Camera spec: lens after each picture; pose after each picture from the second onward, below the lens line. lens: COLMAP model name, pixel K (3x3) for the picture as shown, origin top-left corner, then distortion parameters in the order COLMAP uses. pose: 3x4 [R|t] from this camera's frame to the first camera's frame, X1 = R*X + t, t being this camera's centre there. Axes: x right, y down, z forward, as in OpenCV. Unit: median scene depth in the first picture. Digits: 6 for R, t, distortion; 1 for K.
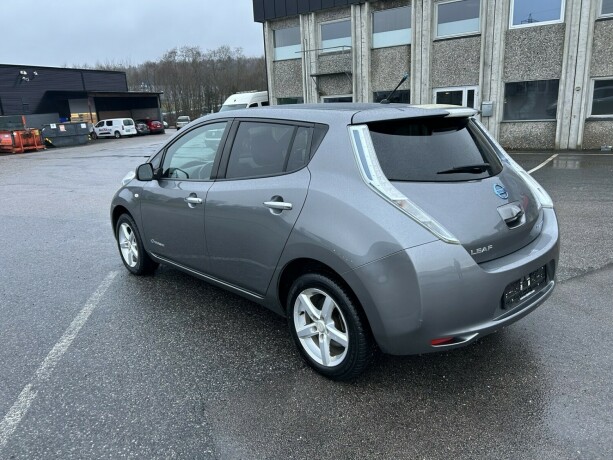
lens RADIAL K [[453.7, 0, 297.3], [0, 453.7, 228.8], [0, 0, 1]] dist [0.045783, -0.045149]
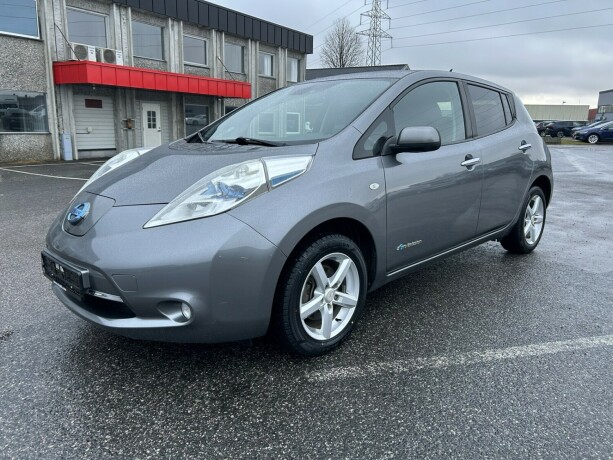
lens RADIAL K [[463.2, 0, 305.2], [0, 463.2, 220.8], [0, 0, 1]] dist [0.054423, -0.058432]
pose [[-0.051356, -0.151291, 0.987154, -0.253240], [0.240255, 0.957557, 0.159254, -0.039173], [-0.969350, 0.245348, -0.012828, 0.296720]]
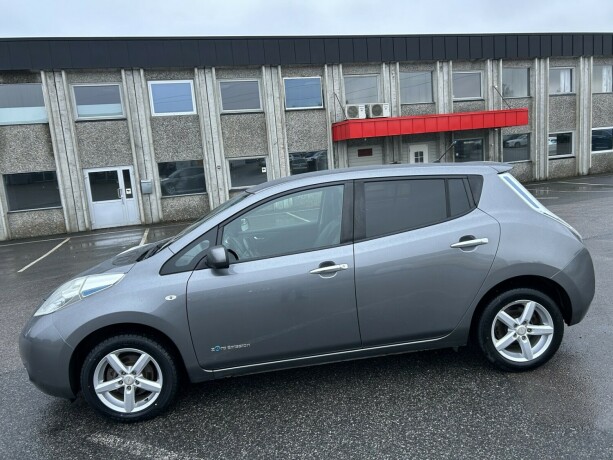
lens RADIAL K [[463.2, 0, 305.2], [0, 463.2, 220.8], [0, 0, 1]] dist [0.054423, -0.058432]
pose [[0.615795, -0.106262, 0.780708, -0.211965], [0.254349, 0.964624, -0.069327, -0.022767], [-0.745723, 0.241263, 0.621039, 0.093678]]
